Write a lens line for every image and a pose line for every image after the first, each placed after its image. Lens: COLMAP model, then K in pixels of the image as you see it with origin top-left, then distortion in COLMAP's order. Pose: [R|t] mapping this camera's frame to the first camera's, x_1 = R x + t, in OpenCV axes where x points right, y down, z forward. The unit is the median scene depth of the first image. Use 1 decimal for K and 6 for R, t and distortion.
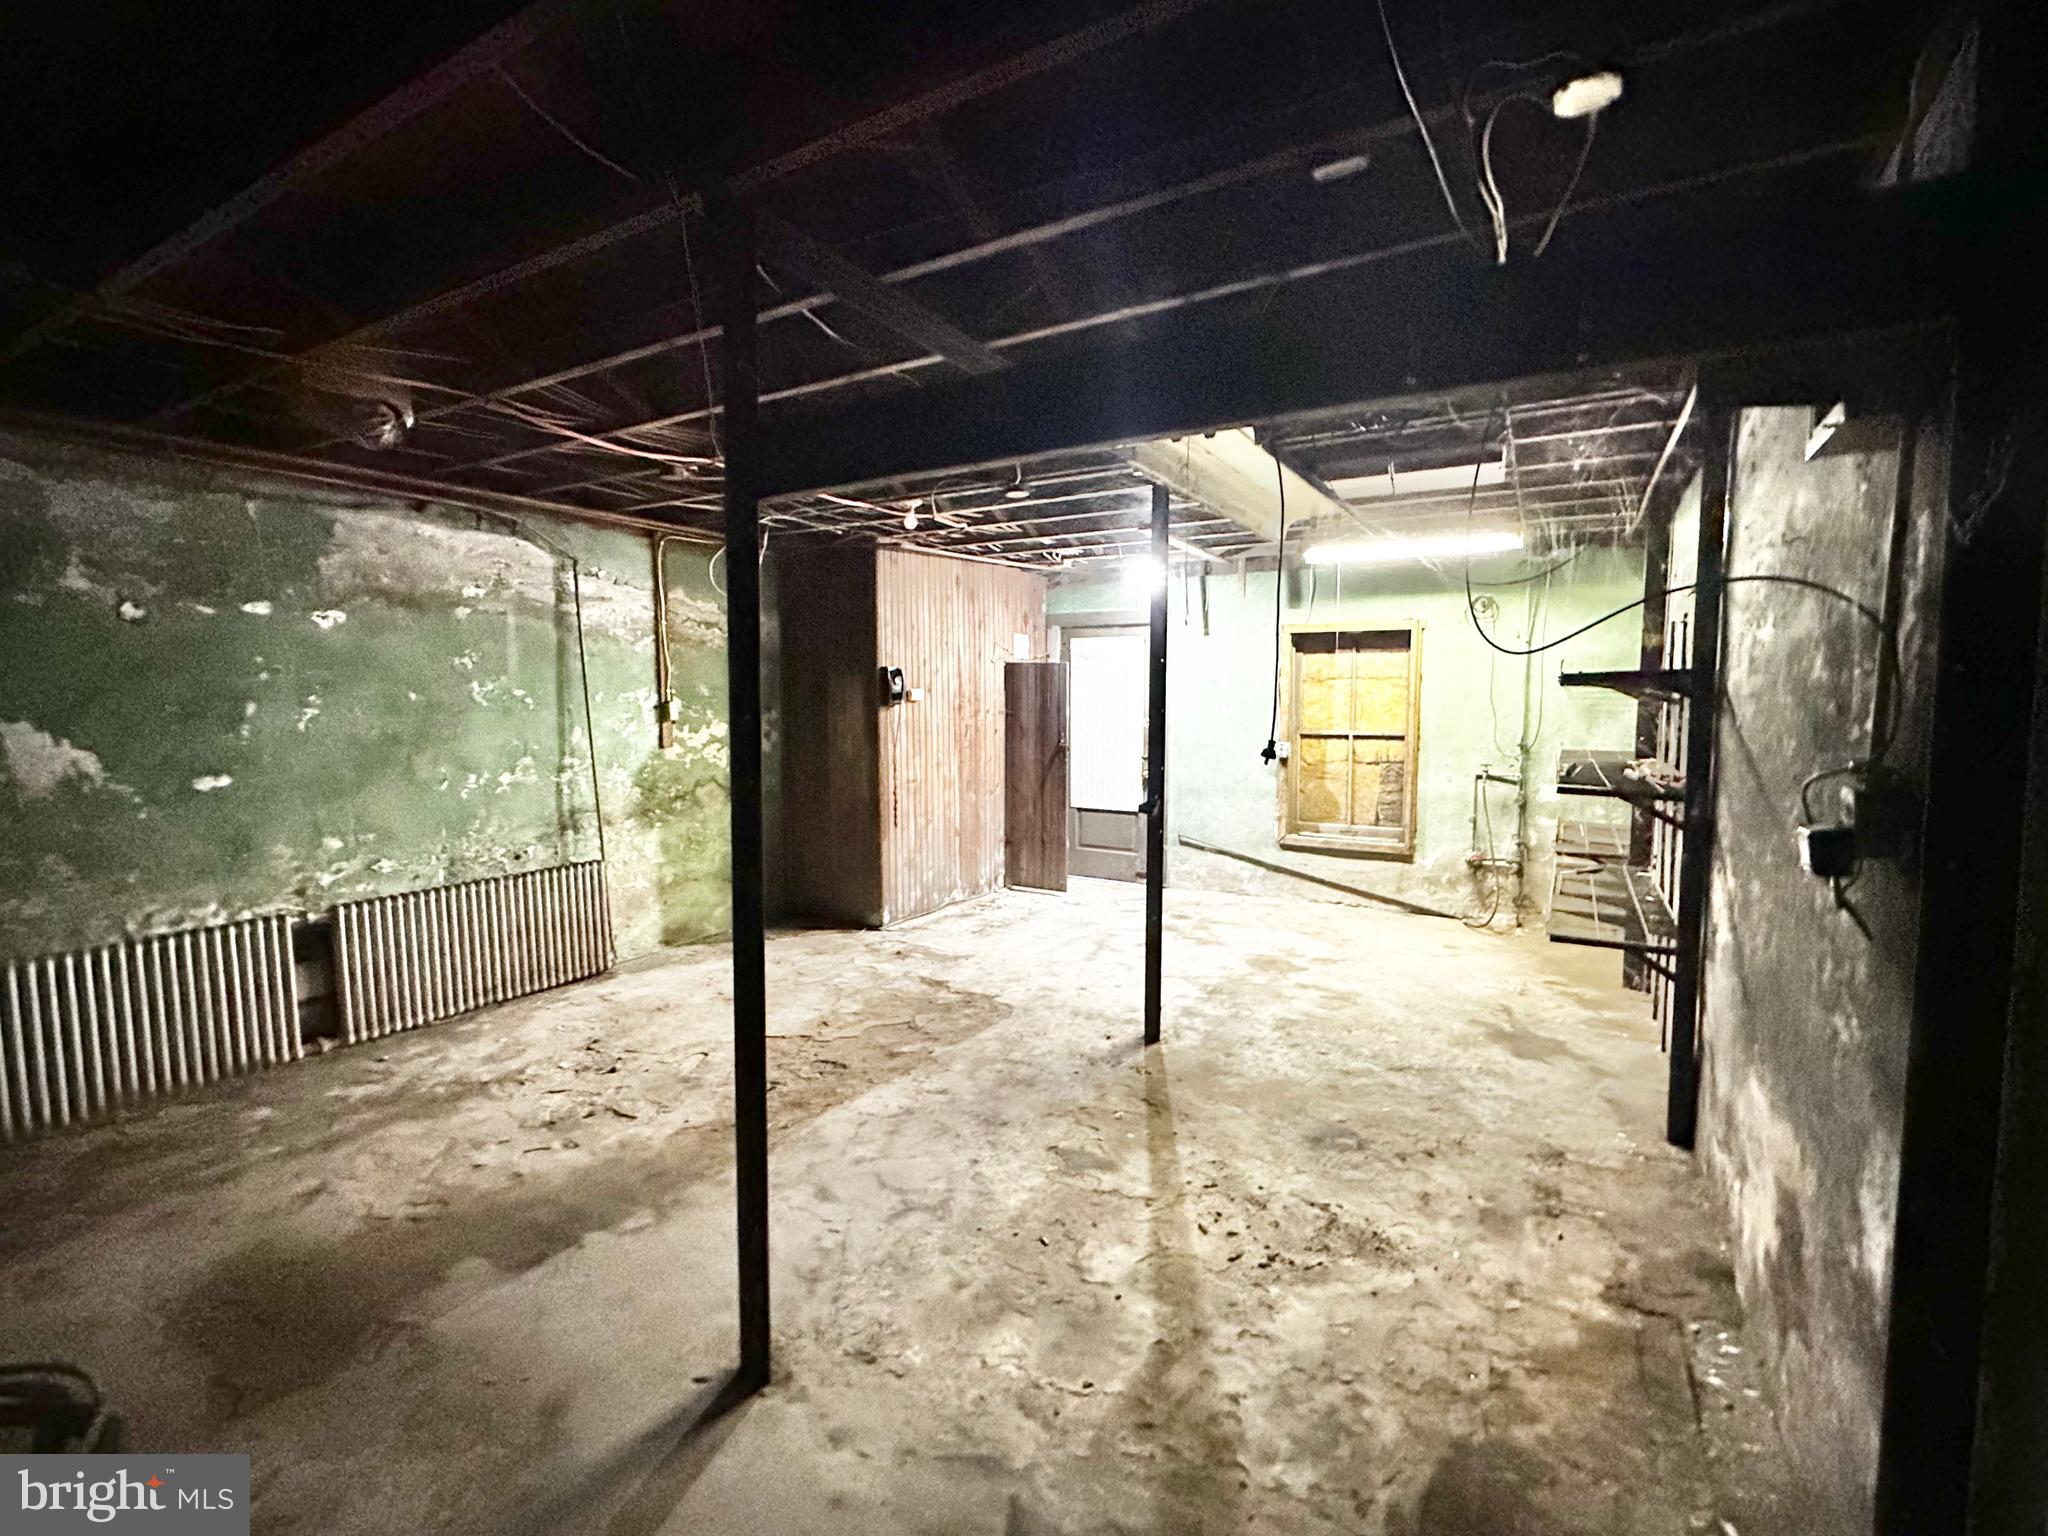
lens RADIAL K [[911.8, 0, 1020.9], [0, 911.8, 775.4], [0, 0, 1]] dist [-0.005058, 0.000981]
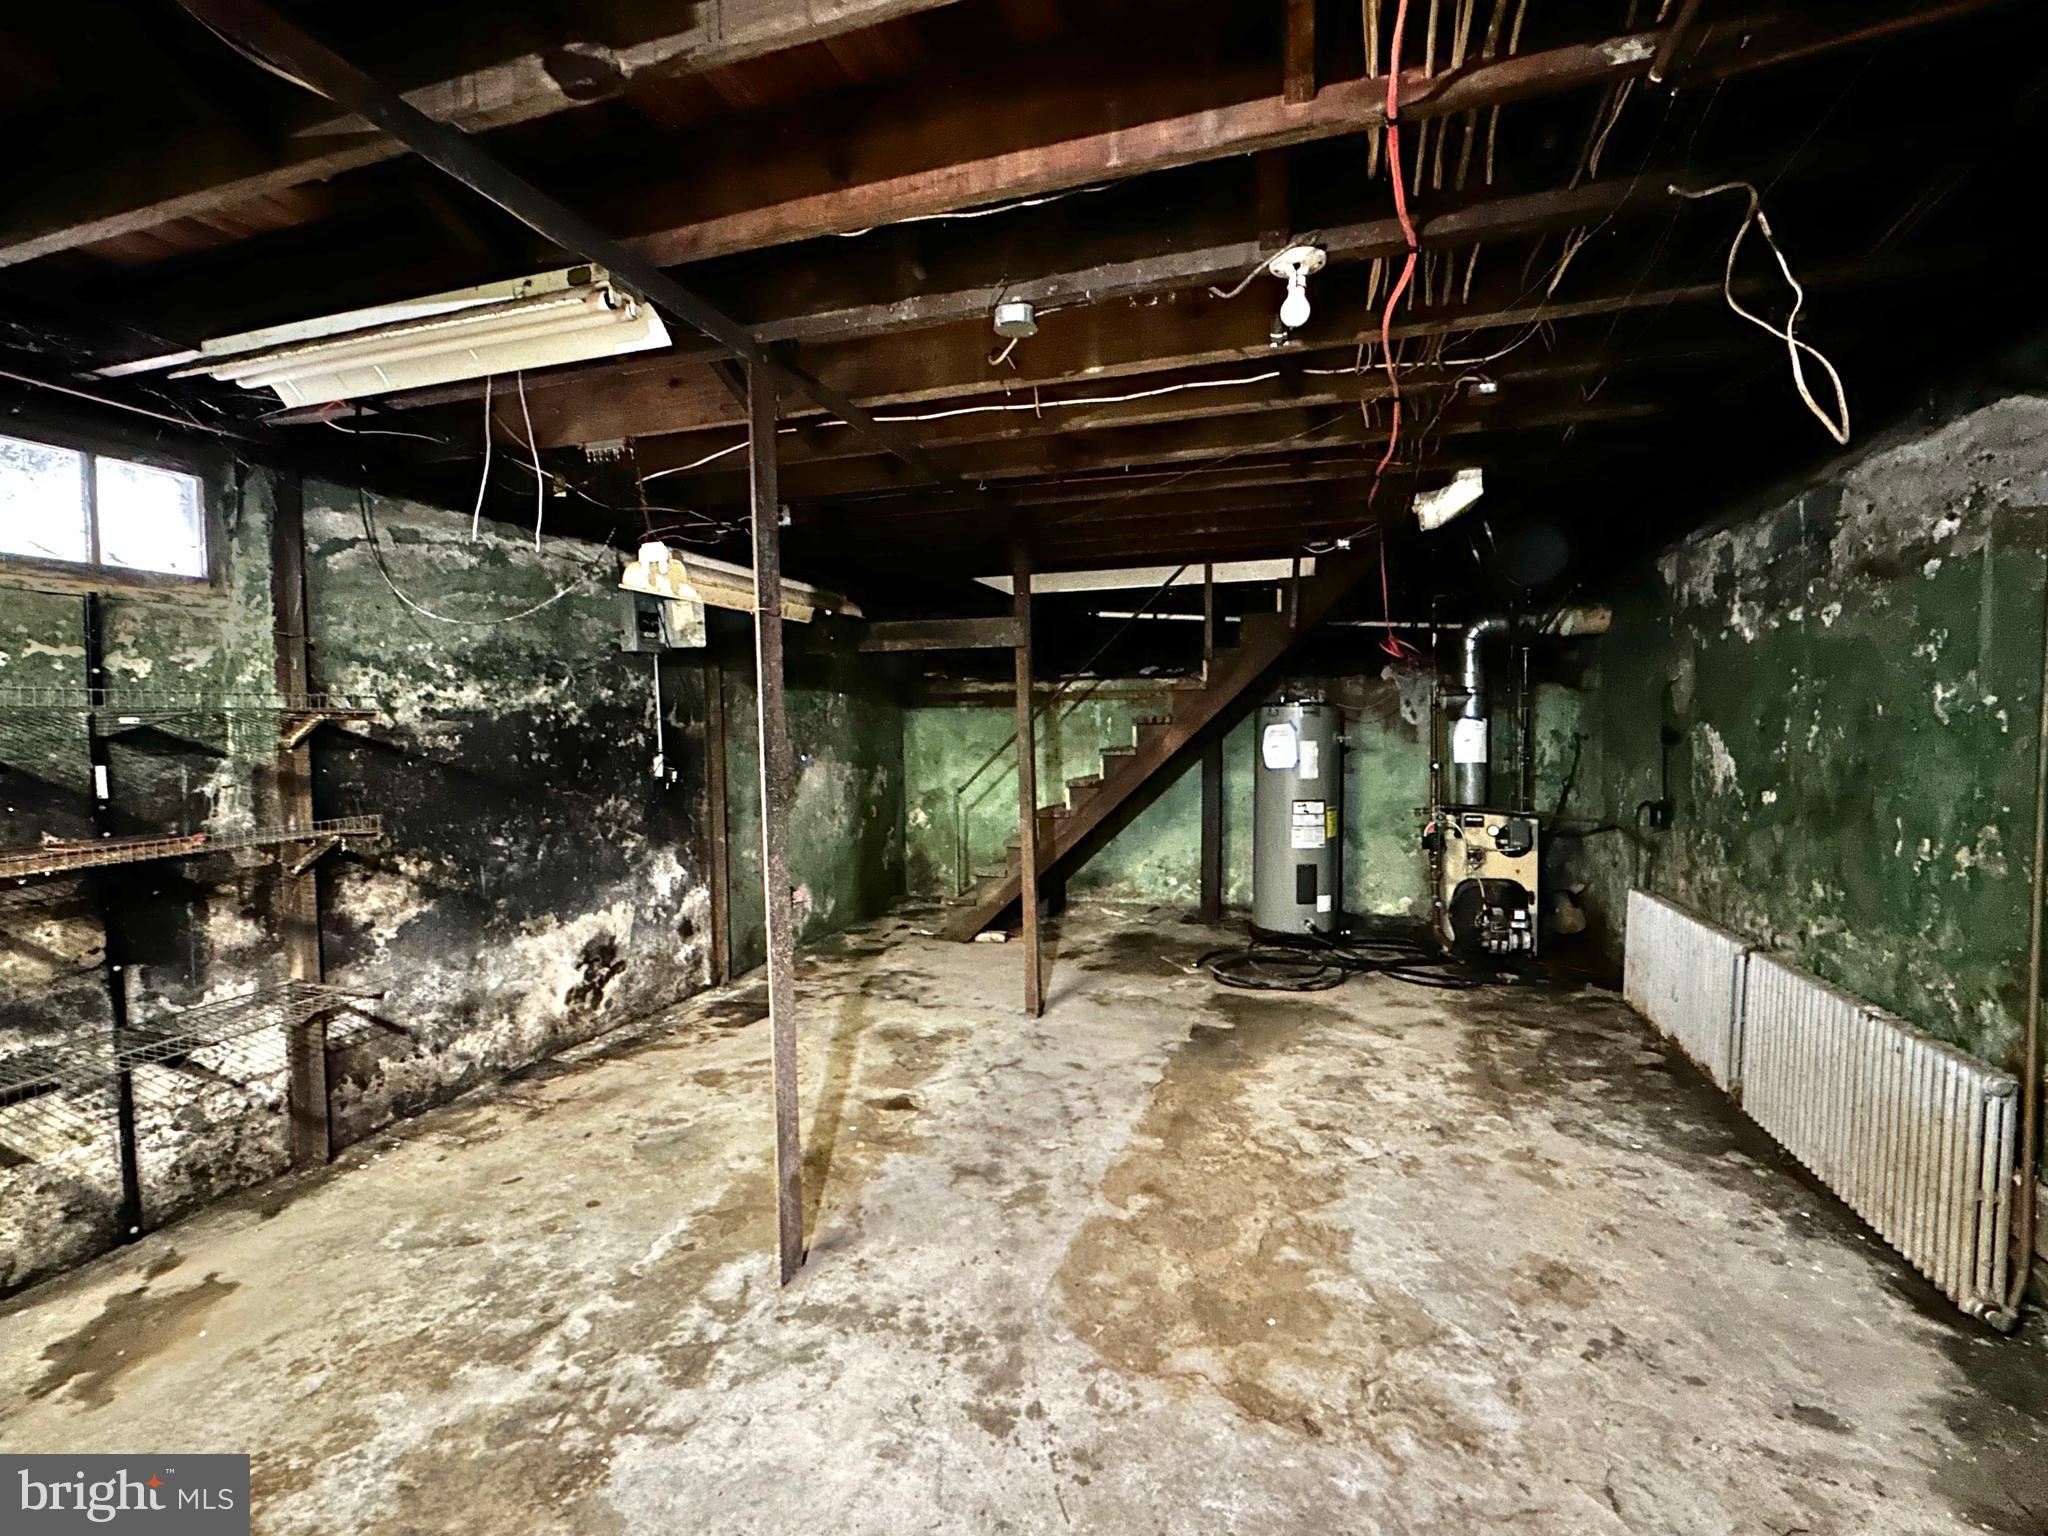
lens RADIAL K [[911.8, 0, 1018.8], [0, 911.8, 779.2], [0, 0, 1]] dist [-0.005058, 0.000981]
pose [[-0.976904, 0.028969, -0.211707, 0.110114], [-0.001776, 0.989632, 0.143615, -0.132285], [0.213672, 0.140674, -0.966724, 1.536893]]
